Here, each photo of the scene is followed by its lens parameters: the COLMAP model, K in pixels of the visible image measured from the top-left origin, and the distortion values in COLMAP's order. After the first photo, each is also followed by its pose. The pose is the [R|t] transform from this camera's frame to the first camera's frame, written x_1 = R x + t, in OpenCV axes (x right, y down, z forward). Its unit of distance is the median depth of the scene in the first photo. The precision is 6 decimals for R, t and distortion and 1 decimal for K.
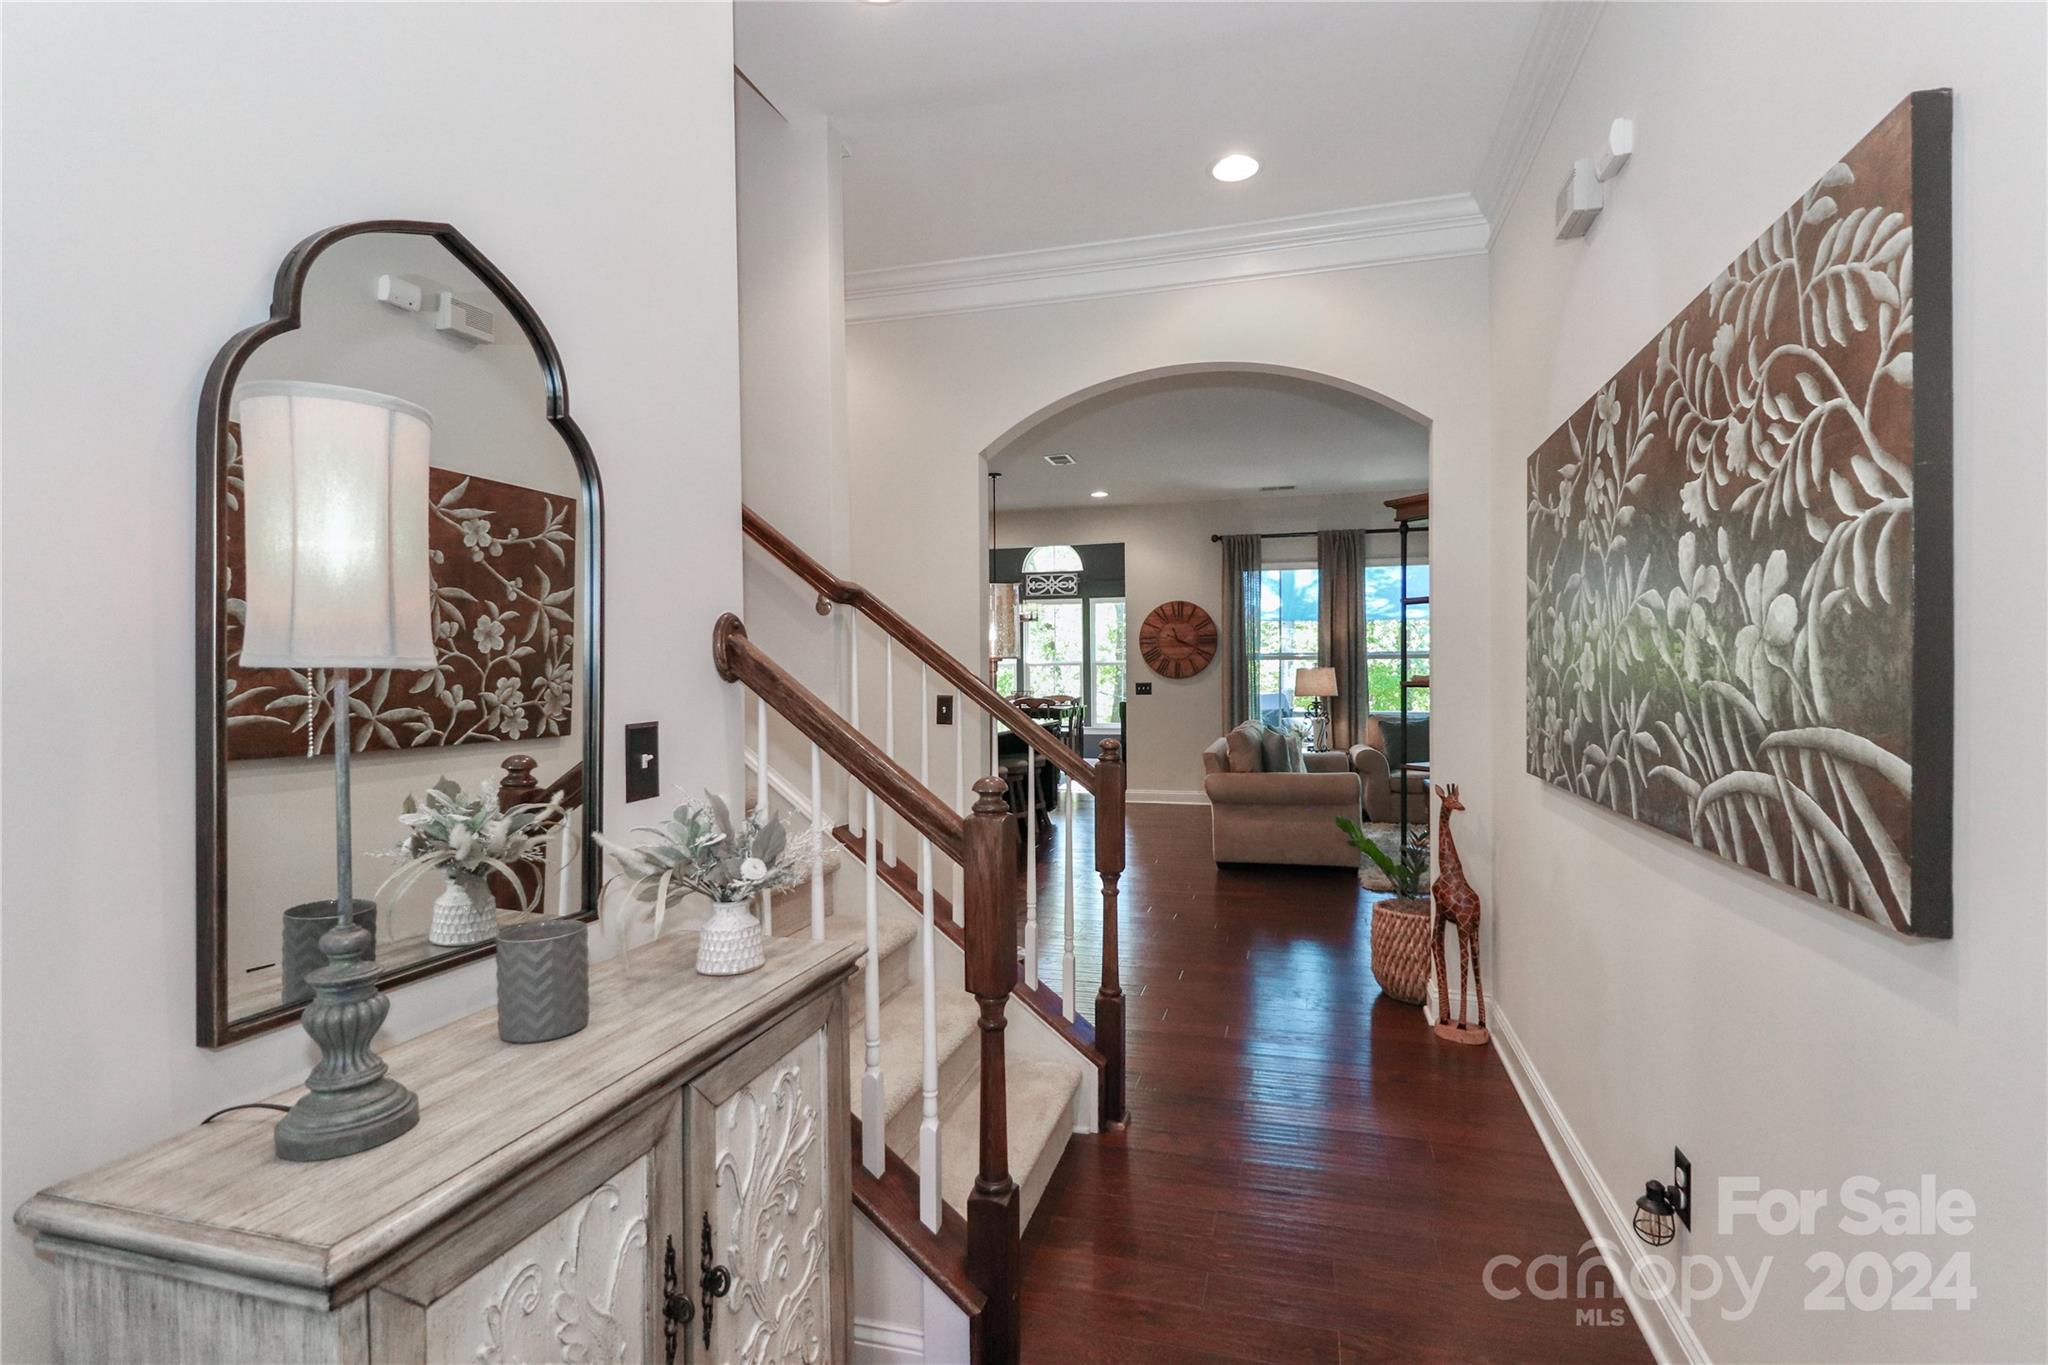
lens RADIAL K [[974.5, 0, 1032.1], [0, 974.5, 676.7], [0, 0, 1]] dist [0.002609, -0.005325]
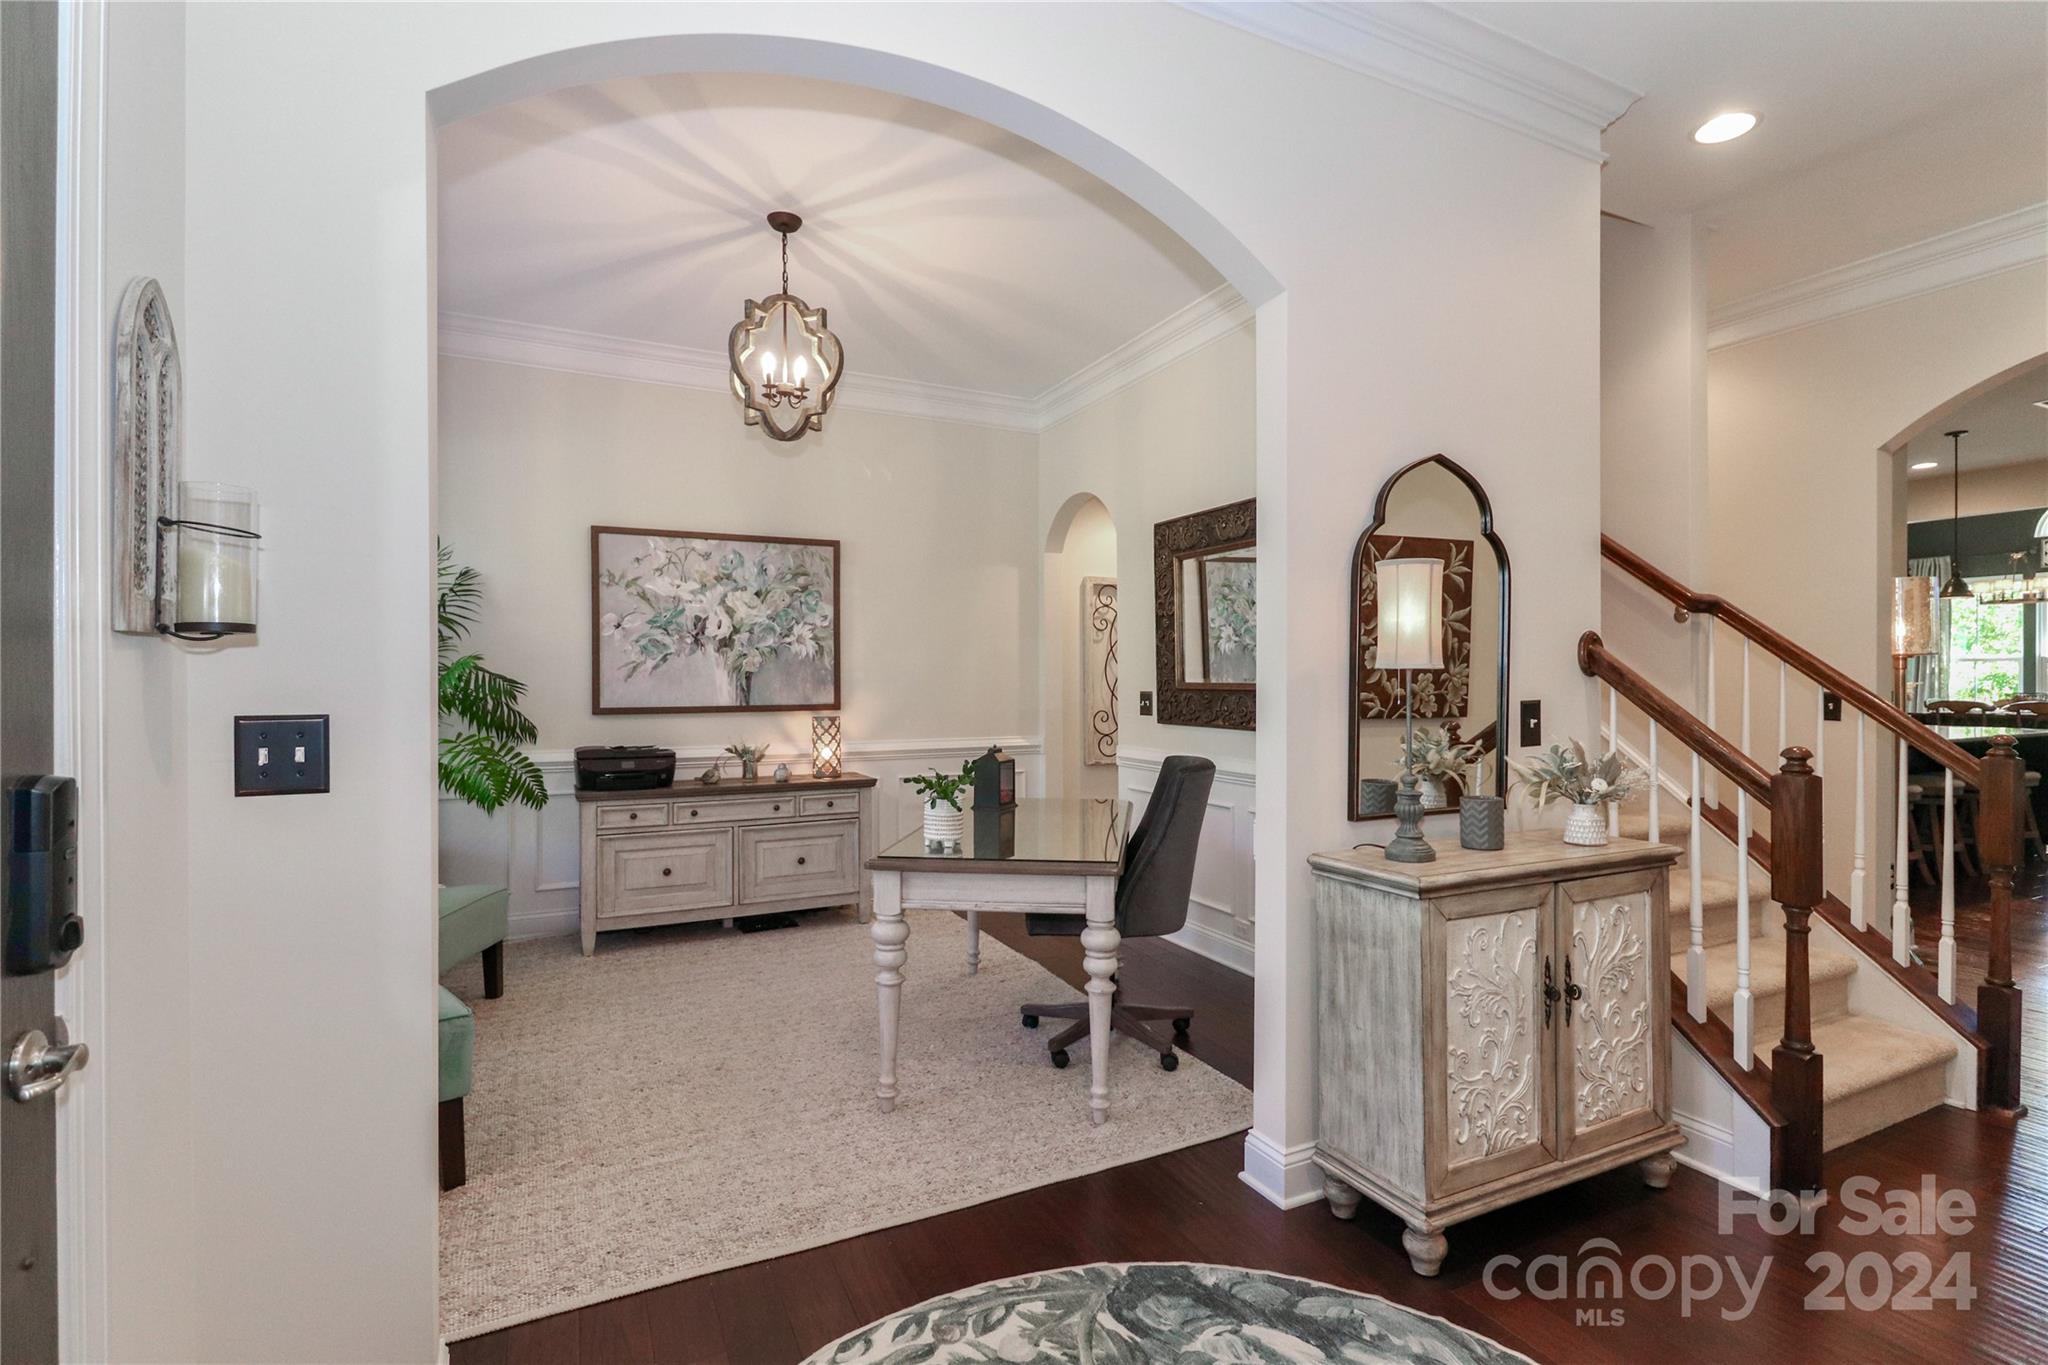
lens RADIAL K [[974.5, 0, 1032.1], [0, 974.5, 676.7], [0, 0, 1]] dist [0.002609, -0.005325]
pose [[0.668292, 0.005419, -0.743880, 0.270213], [-0.002542, 0.999984, 0.005002, -0.000365], [0.743895, -0.001452, 0.668295, -0.747235]]
